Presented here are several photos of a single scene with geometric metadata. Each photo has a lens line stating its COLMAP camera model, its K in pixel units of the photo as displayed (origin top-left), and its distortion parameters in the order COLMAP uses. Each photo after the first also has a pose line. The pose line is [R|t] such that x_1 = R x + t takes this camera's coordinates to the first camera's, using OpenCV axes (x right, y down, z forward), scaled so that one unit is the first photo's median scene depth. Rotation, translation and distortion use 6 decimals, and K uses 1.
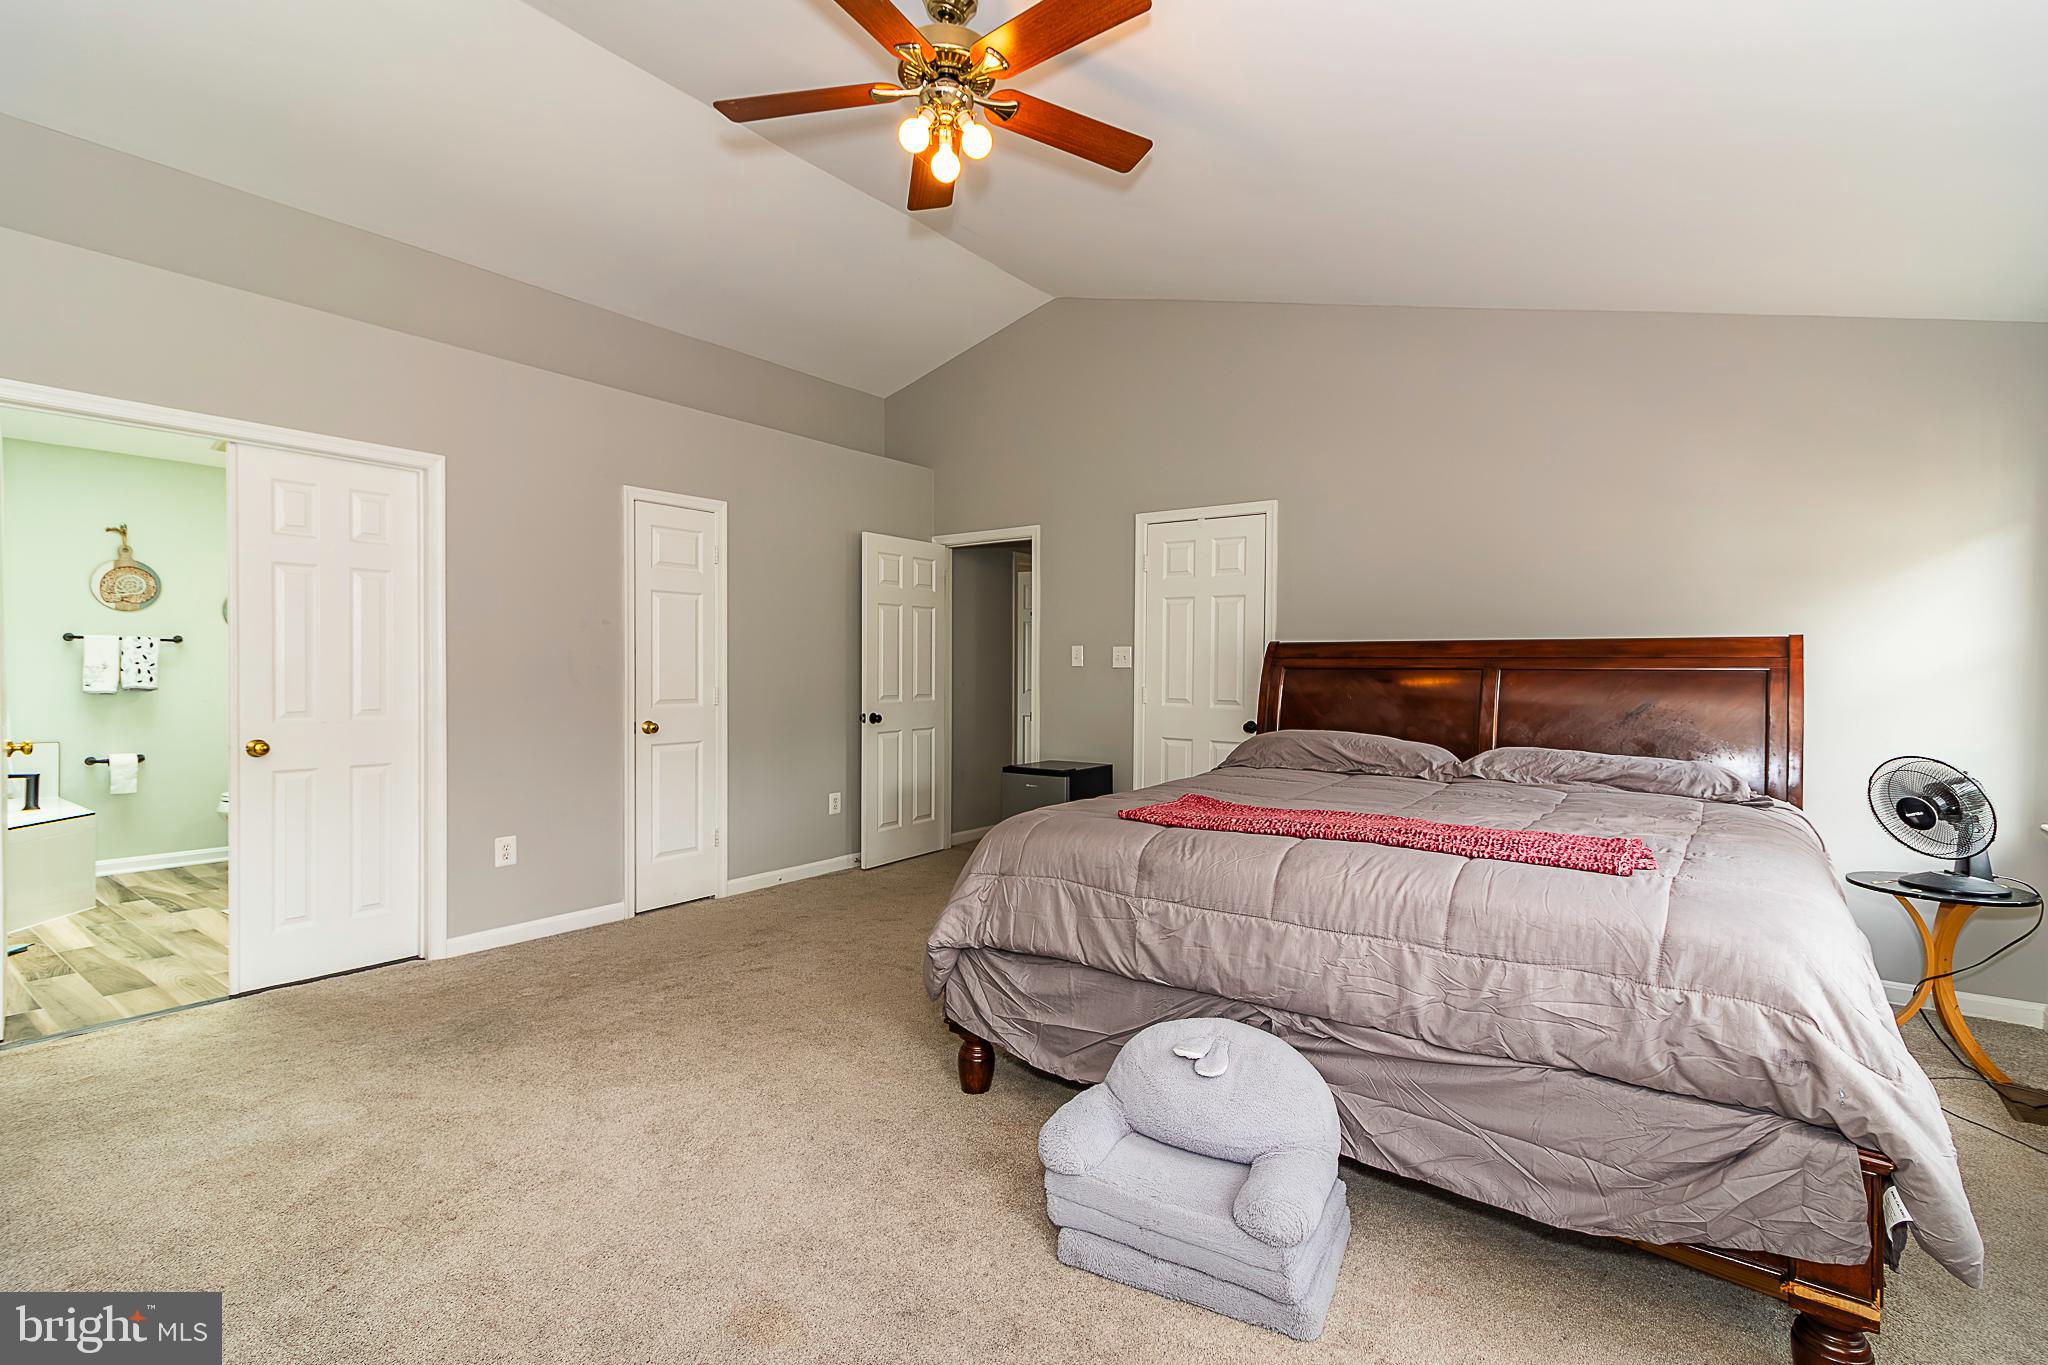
lens RADIAL K [[948.7, 0, 1022.1], [0, 948.7, 676.5], [0, 0, 1]] dist [0.002695, 0.001335]
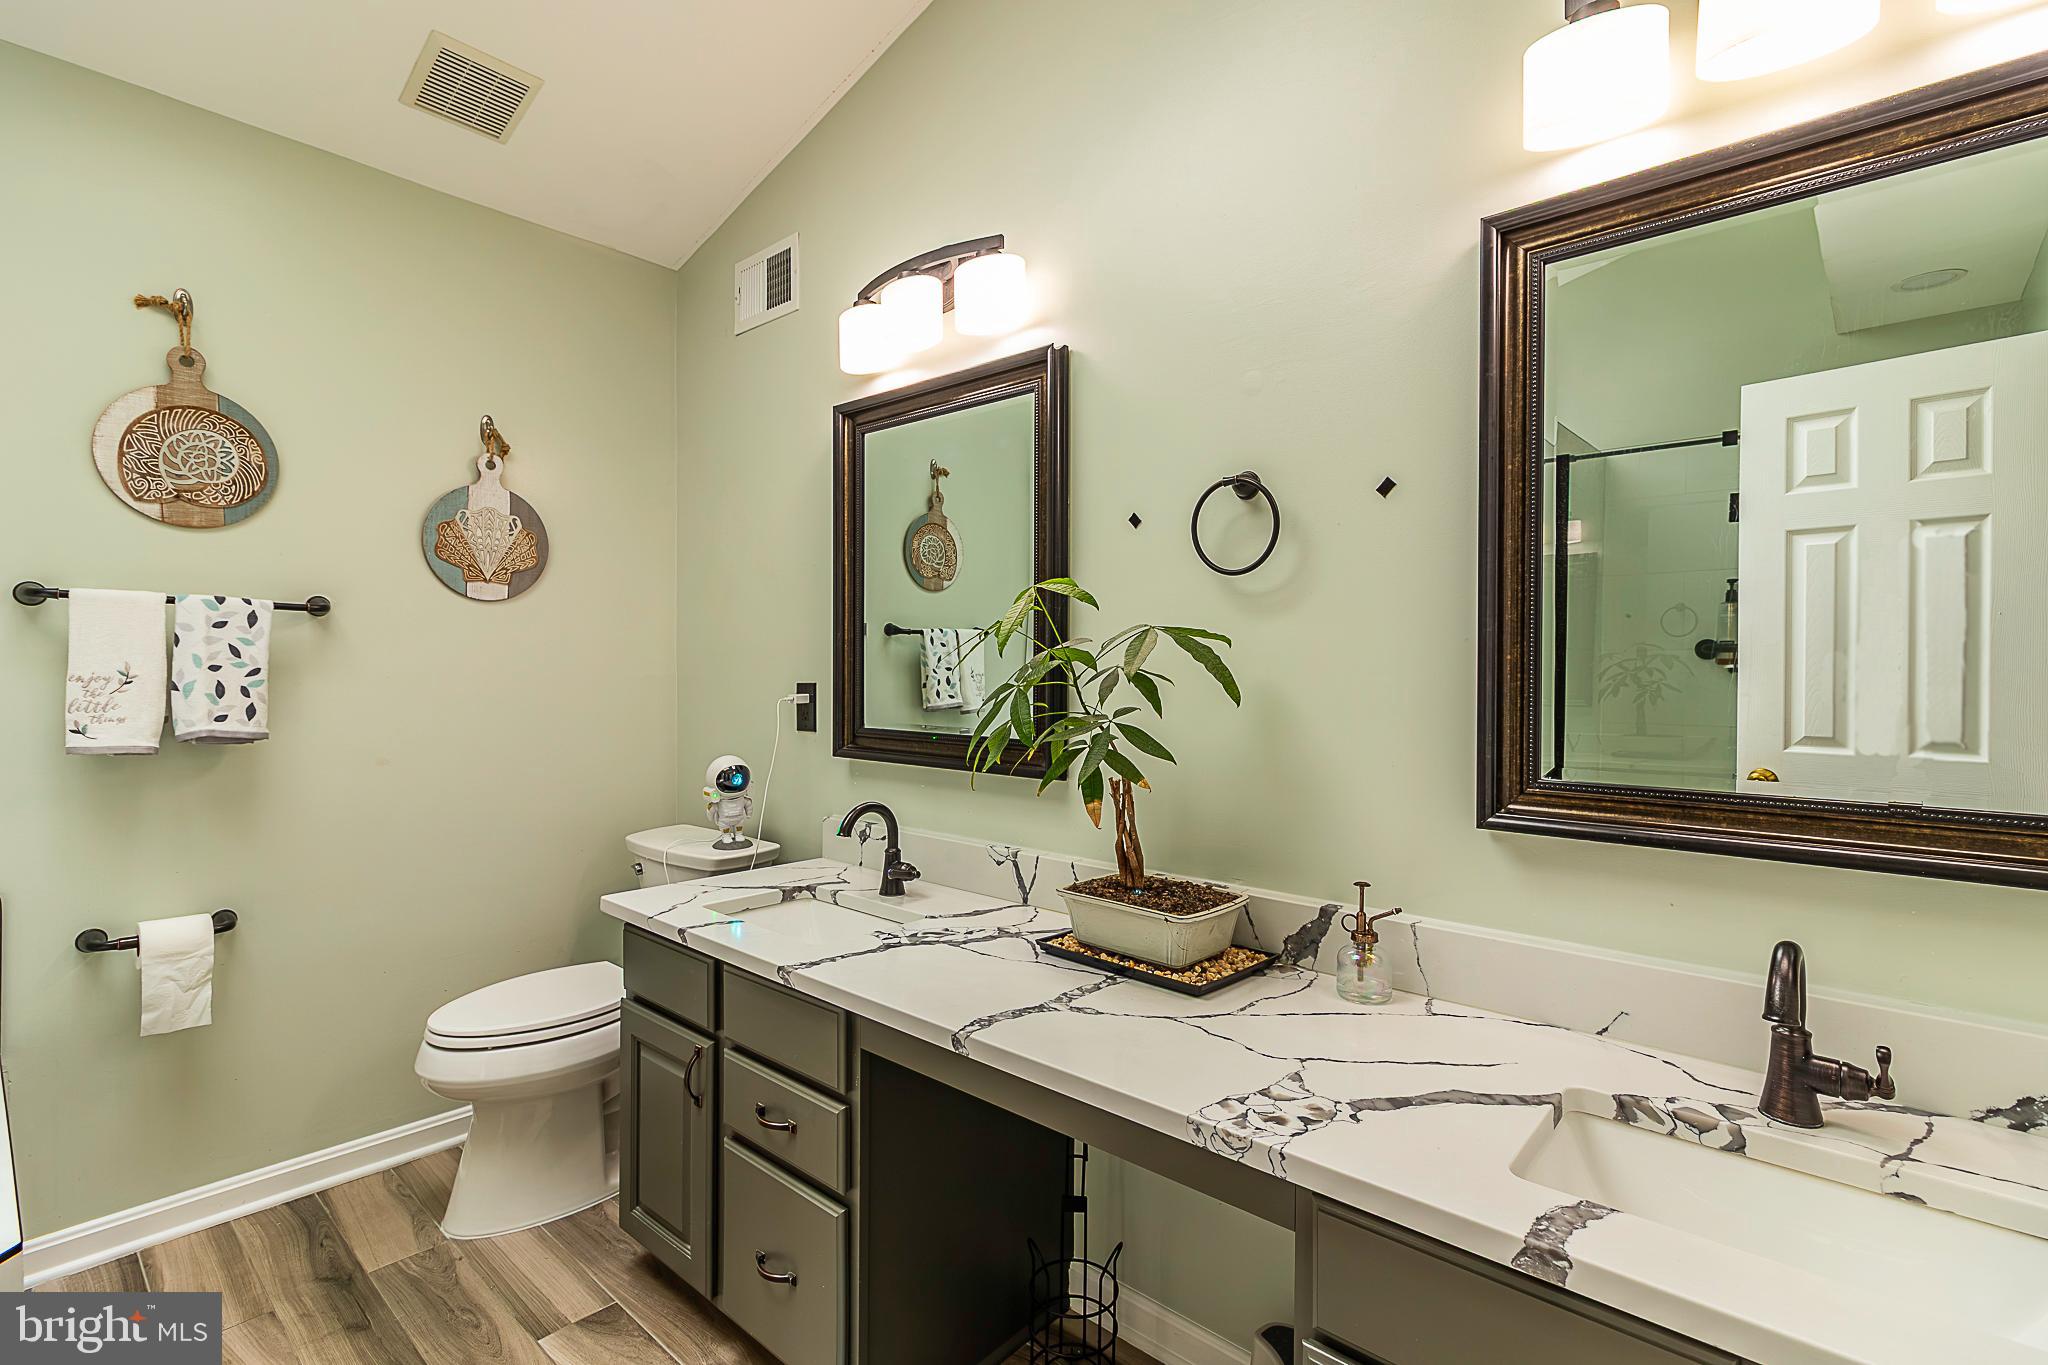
lens RADIAL K [[948.7, 0, 1022.1], [0, 948.7, 676.5], [0, 0, 1]] dist [0.002695, 0.001335]
pose [[0.996161, 0.003543, -0.087472, -0.588200], [-0.003499, 0.999994, 0.000657, -0.012074], [0.087474, -0.000348, 0.996167, 0.662398]]
